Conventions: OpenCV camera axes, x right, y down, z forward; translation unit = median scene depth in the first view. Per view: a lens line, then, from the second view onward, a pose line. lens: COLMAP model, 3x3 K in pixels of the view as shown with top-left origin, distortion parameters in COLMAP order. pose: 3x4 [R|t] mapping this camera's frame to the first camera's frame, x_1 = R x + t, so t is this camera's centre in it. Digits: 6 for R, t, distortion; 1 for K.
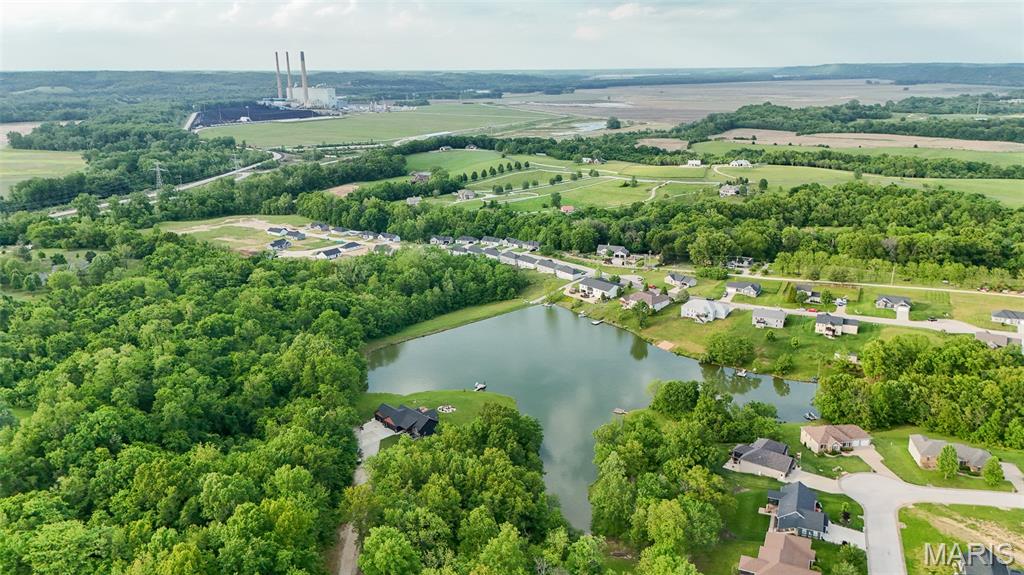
lens RADIAL K [[749.3, 0, 512.0], [0, 749.3, 287.5], [0, 0, 1]] dist [0.091106, -0.101403]
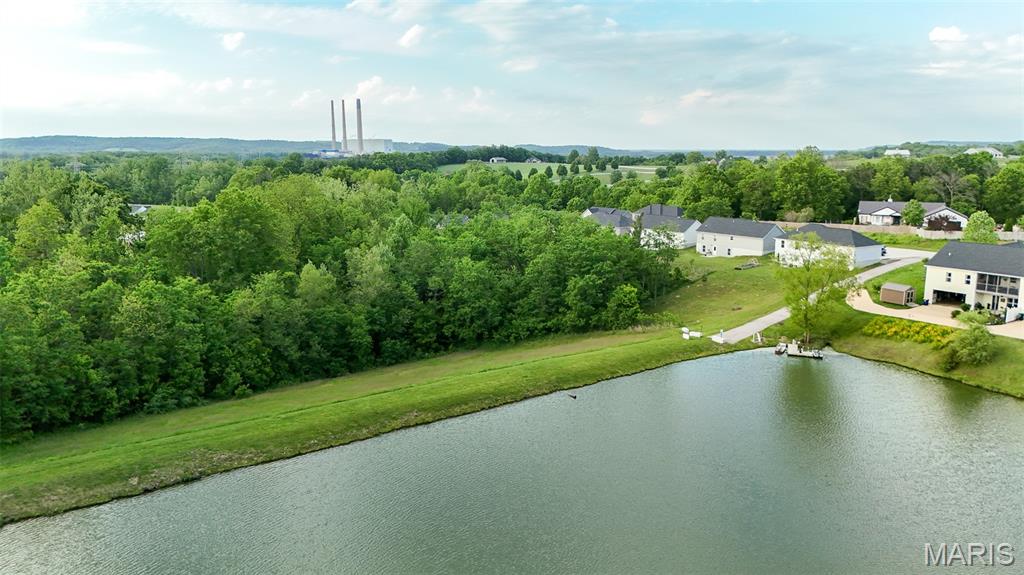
lens RADIAL K [[749.3, 0, 512.0], [0, 749.3, 287.5], [0, 0, 1]] dist [0.091106, -0.101403]
pose [[0.996614, 0.022561, -0.079064, -0.018009], [-0.031775, 0.992588, -0.117298, 0.032624], [0.075832, 0.119413, 0.989944, 0.751232]]
